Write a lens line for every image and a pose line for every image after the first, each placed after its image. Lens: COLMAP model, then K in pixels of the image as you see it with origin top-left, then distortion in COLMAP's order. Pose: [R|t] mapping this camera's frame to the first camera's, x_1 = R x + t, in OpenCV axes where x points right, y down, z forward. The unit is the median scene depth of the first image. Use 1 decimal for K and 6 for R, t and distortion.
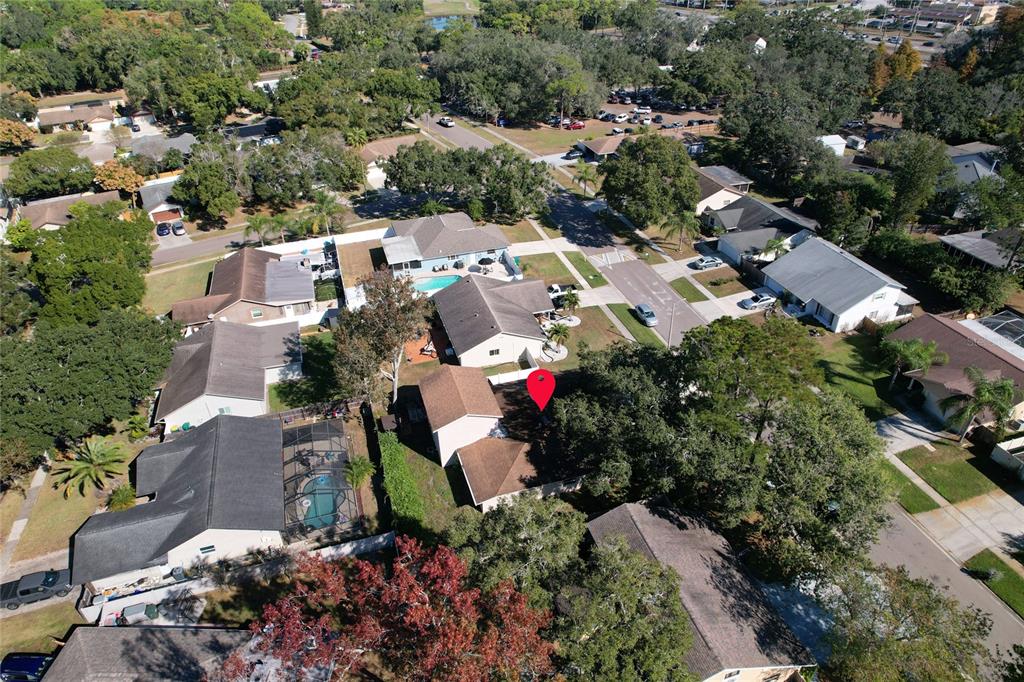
lens RADIAL K [[658.0, 0, 513.8], [0, 658.0, 344.6], [0, 0, 1]] dist [-0.079367, 0.074748]
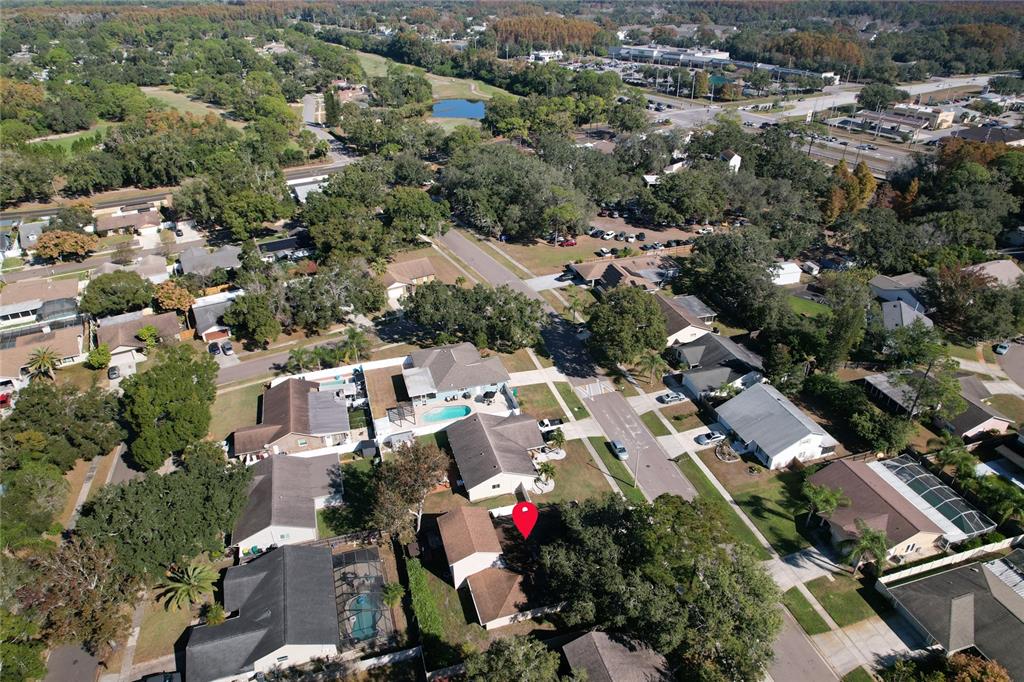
lens RADIAL K [[658.0, 0, 513.8], [0, 658.0, 344.6], [0, 0, 1]] dist [-0.079367, 0.074748]
pose [[0.999826, 0.017926, 0.005222, -0.005405], [-0.017595, 0.998177, -0.057740, -0.150735], [-0.006247, 0.057638, 0.998318, -0.216661]]
